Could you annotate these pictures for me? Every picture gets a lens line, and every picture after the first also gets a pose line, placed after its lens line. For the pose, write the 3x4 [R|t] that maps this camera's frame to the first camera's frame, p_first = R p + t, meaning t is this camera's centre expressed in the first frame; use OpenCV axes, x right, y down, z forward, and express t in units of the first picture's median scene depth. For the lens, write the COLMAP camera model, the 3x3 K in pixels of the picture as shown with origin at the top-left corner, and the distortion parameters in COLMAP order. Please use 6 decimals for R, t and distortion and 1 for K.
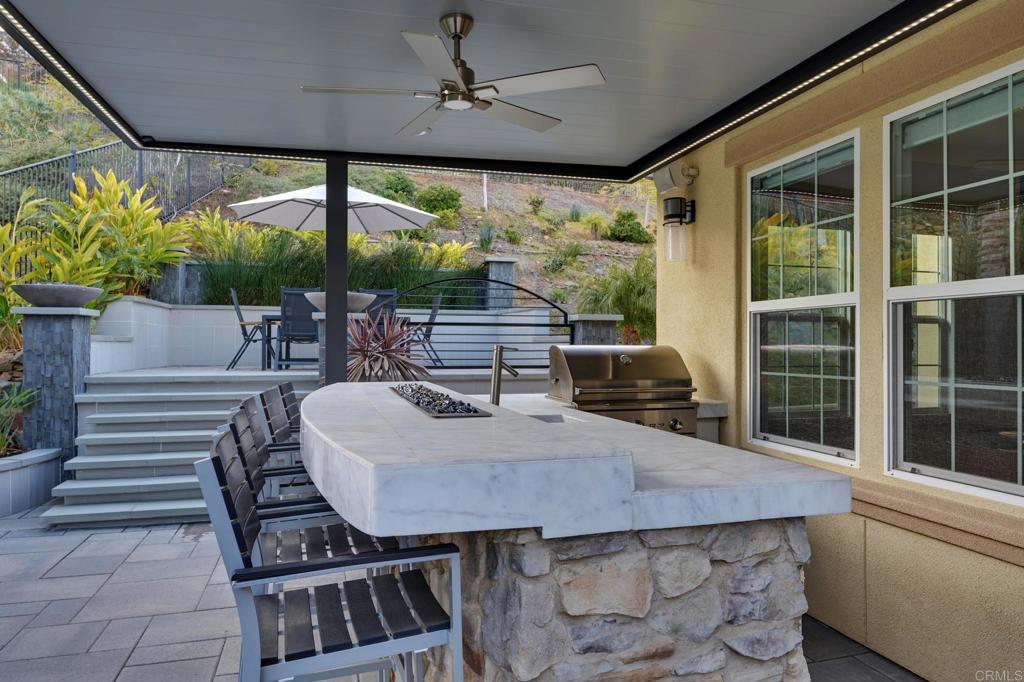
lens RADIAL K [[667.0, 0, 514.1], [0, 667.0, 342.7], [0, 0, 1]] dist [-0.001497, 0.000203]
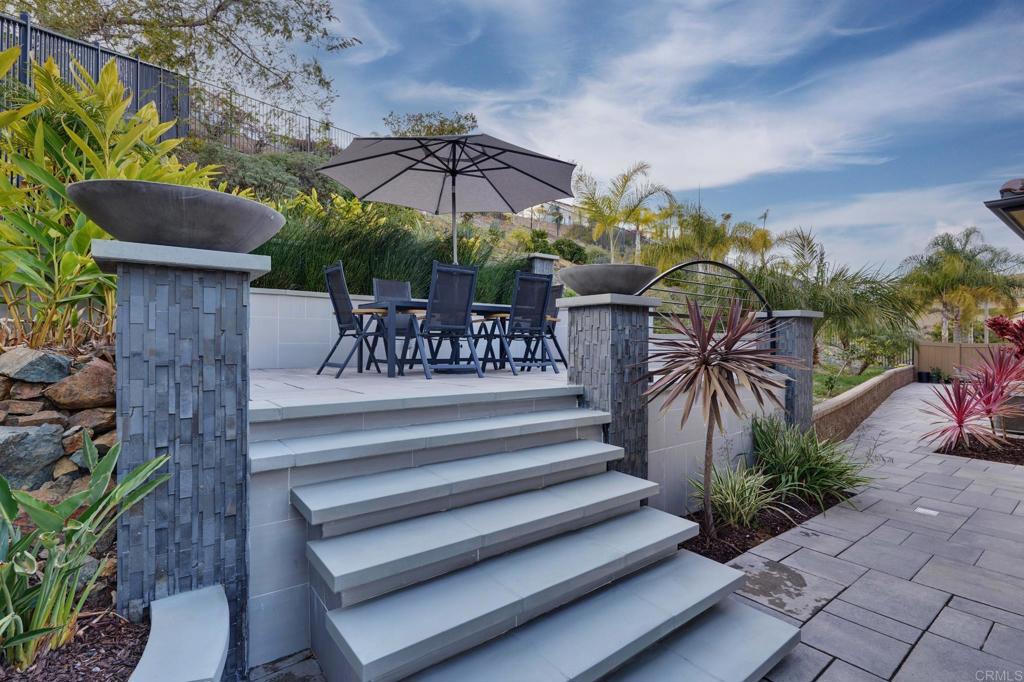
lens RADIAL K [[476.4, 0, 510.1], [0, 476.4, 338.1], [0, 0, 1]] dist [-0.013091, -0.000365]
pose [[0.928517, 0.002928, 0.371278, -0.620451], [-0.003560, 0.999993, 0.001016, 0.000814], [-0.371273, -0.002265, 0.928521, 0.653010]]
